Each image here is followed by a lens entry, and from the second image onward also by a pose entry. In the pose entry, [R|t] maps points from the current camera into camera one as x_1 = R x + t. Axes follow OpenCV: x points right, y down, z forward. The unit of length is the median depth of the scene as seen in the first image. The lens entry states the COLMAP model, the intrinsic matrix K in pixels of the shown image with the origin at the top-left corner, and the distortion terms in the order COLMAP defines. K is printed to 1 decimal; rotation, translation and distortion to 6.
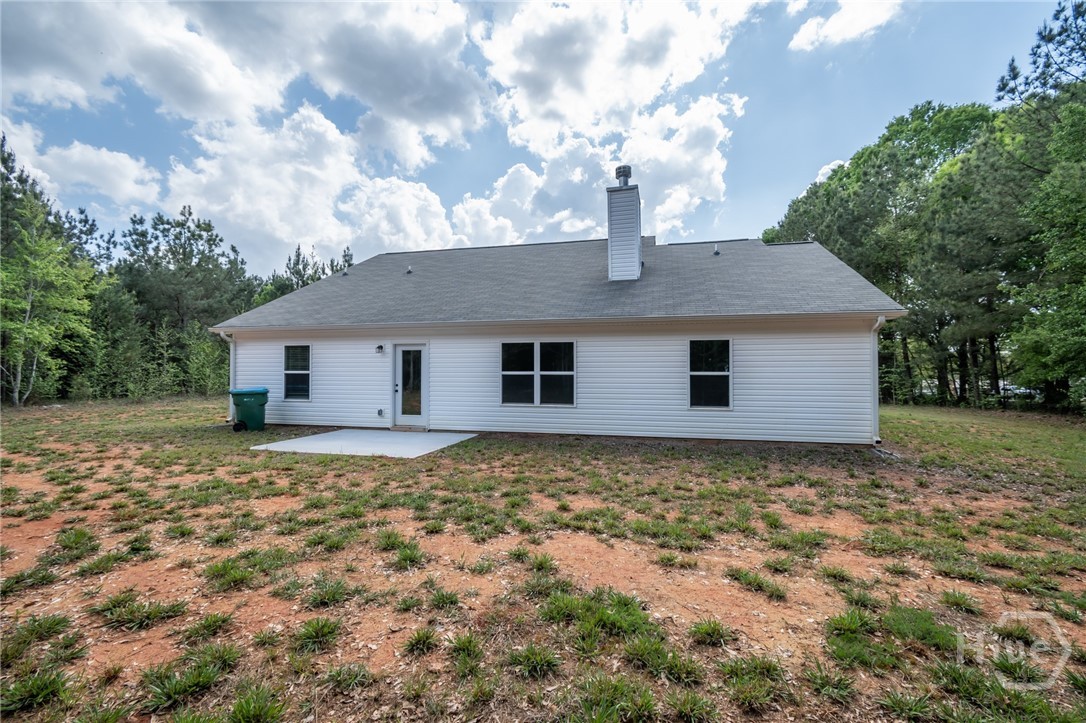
lens RADIAL K [[476.4, 0, 544.2], [0, 476.4, 365.1], [0, 0, 1]] dist [0.003683, -0.000829]
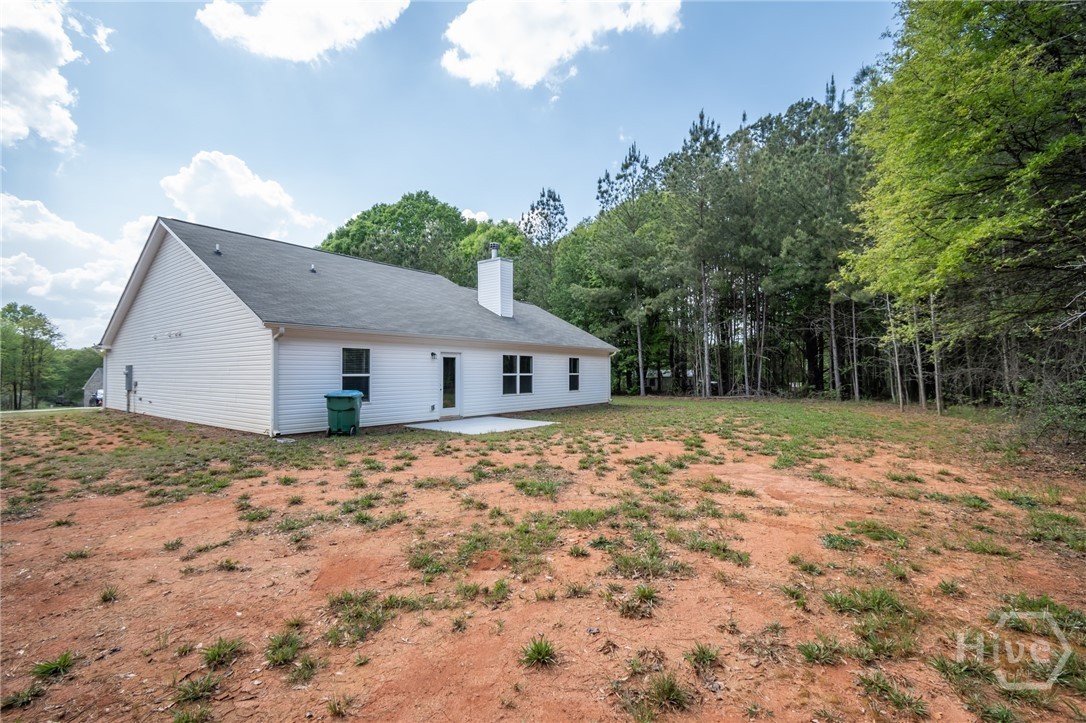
lens RADIAL K [[476.4, 0, 546.5], [0, 476.4, 365.1], [0, 0, 1]] dist [0.003683, -0.000829]
pose [[0.401245, 0.011689, 0.915896, -1.416328], [-0.012743, 0.999893, -0.007179, -0.004148], [-0.915882, -0.008791, 0.401351, 0.264479]]
